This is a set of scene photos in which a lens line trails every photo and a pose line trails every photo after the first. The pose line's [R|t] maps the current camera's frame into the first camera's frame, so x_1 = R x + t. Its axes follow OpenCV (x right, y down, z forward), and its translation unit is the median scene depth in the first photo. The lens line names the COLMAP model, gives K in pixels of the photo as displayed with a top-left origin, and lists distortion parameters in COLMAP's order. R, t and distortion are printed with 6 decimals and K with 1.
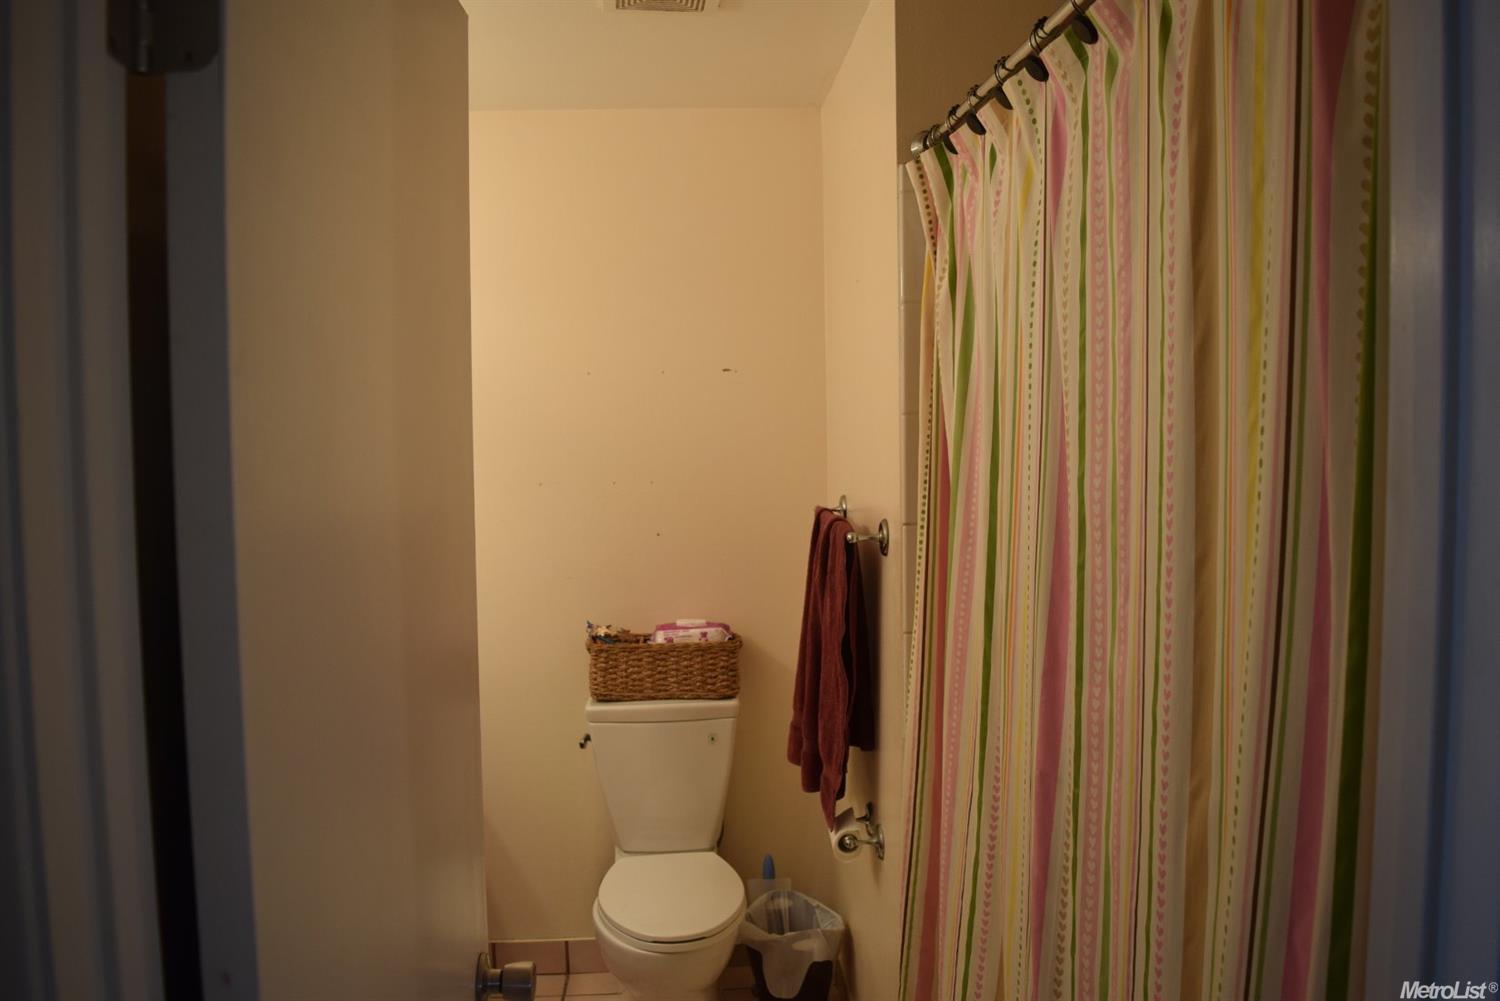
lens RADIAL K [[1185.2, 0, 774.1], [0, 1185.2, 498.7], [0, 0, 1]] dist [-0.083648, 0.000564]
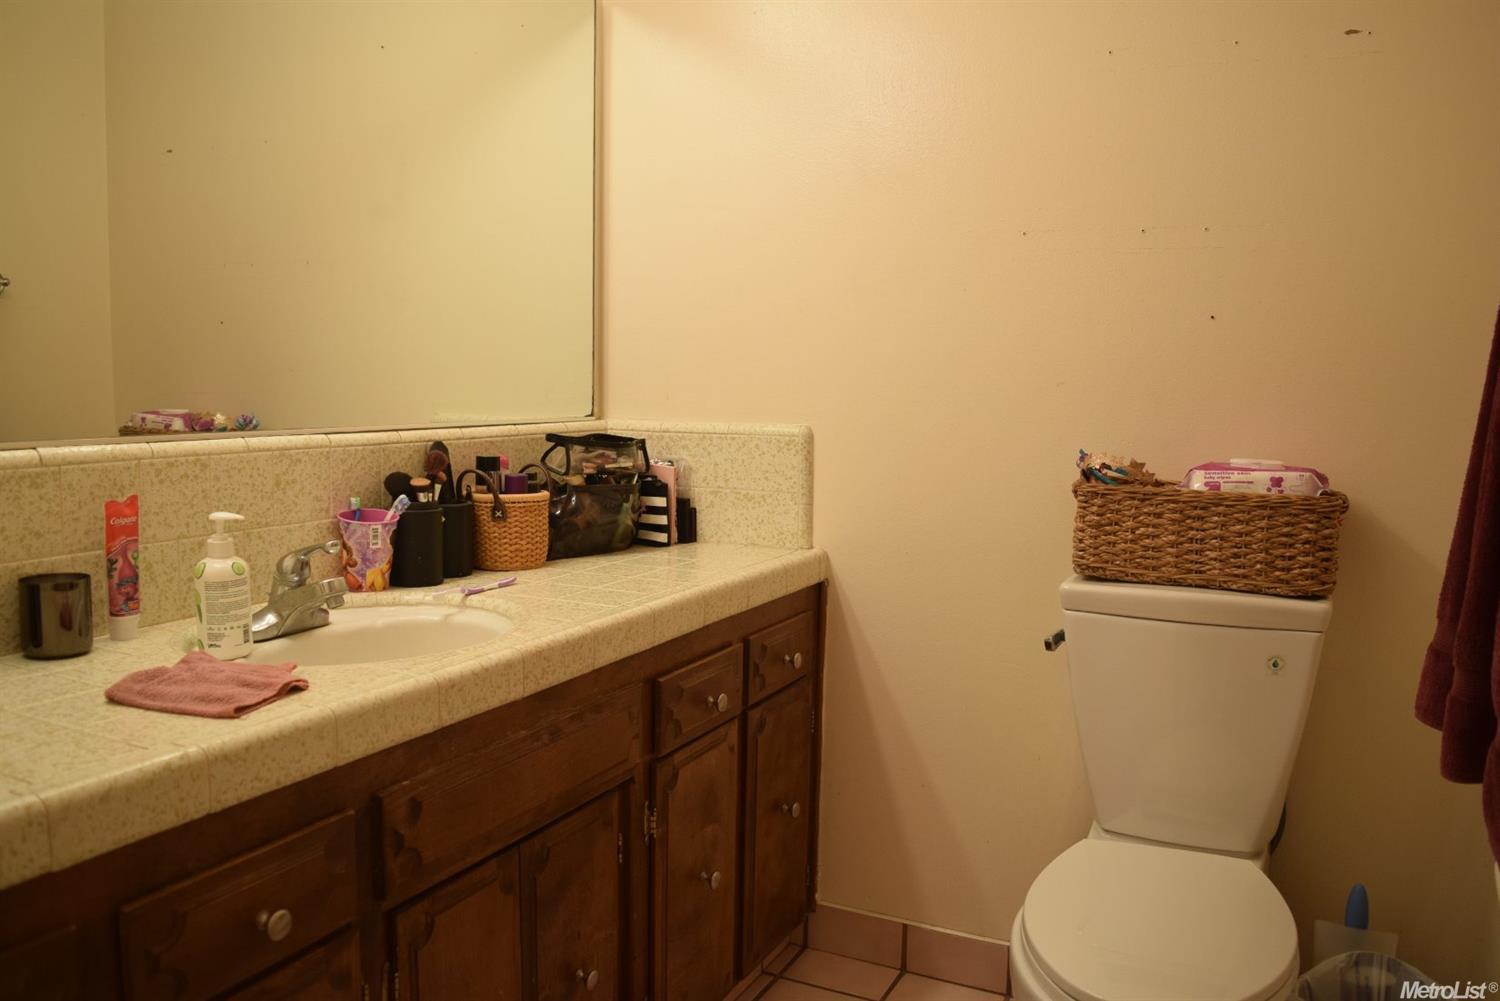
lens RADIAL K [[1185.2, 0, 774.1], [0, 1185.2, 498.7], [0, 0, 1]] dist [-0.083648, 0.000564]
pose [[0.868047, 0.080150, -0.489970, 0.006526], [-0.060956, 0.996622, 0.055038, 0.107387], [0.492726, -0.017909, 0.870000, 0.394398]]
